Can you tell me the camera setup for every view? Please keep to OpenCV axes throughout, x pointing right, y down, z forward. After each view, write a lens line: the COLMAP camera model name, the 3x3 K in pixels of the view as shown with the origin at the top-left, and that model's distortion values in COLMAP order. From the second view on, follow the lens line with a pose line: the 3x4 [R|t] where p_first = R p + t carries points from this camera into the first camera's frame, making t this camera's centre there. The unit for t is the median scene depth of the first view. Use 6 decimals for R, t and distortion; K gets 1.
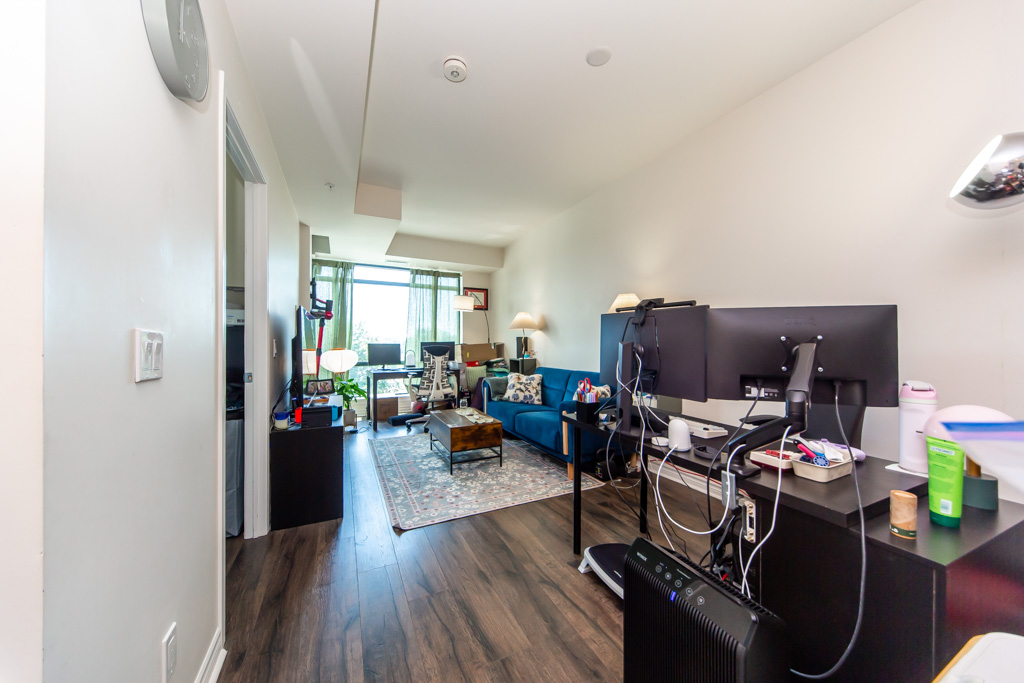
lens RADIAL K [[353.1, 0, 510.9], [0, 353.1, 344.2], [0, 0, 1]] dist [0.000996, 0.000017]
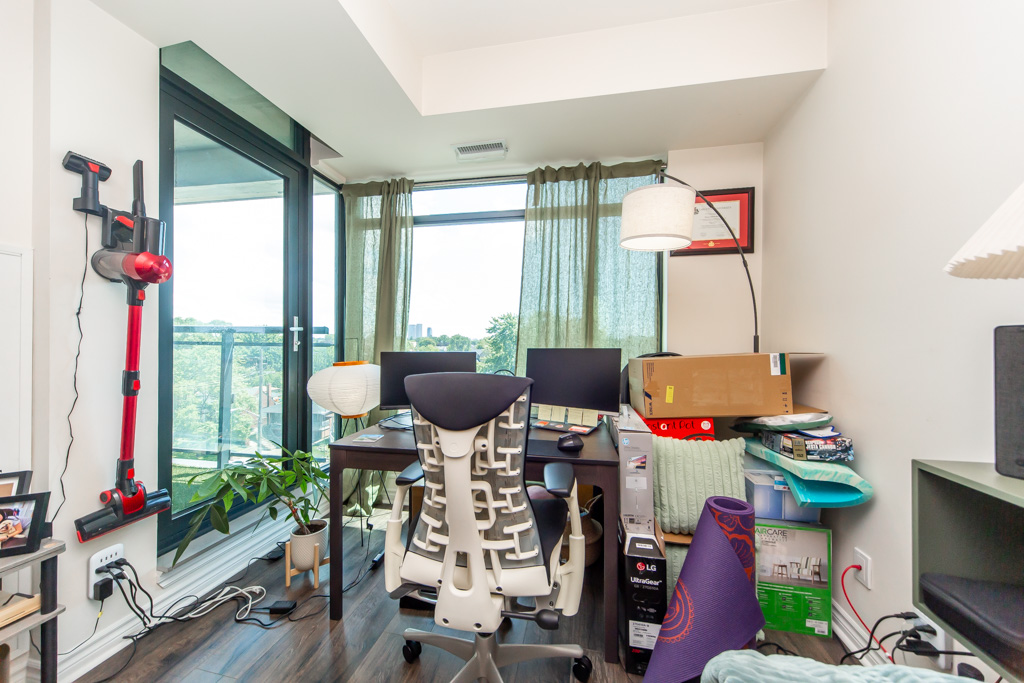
lens RADIAL K [[353.1, 0, 510.9], [0, 353.1, 344.2], [0, 0, 1]] dist [0.000996, 0.000017]
pose [[0.782577, 0.001413, -0.622552, -0.040446], [0.000124, 0.999997, 0.002426, -0.011865], [0.622554, -0.001976, 0.782574, 0.652708]]
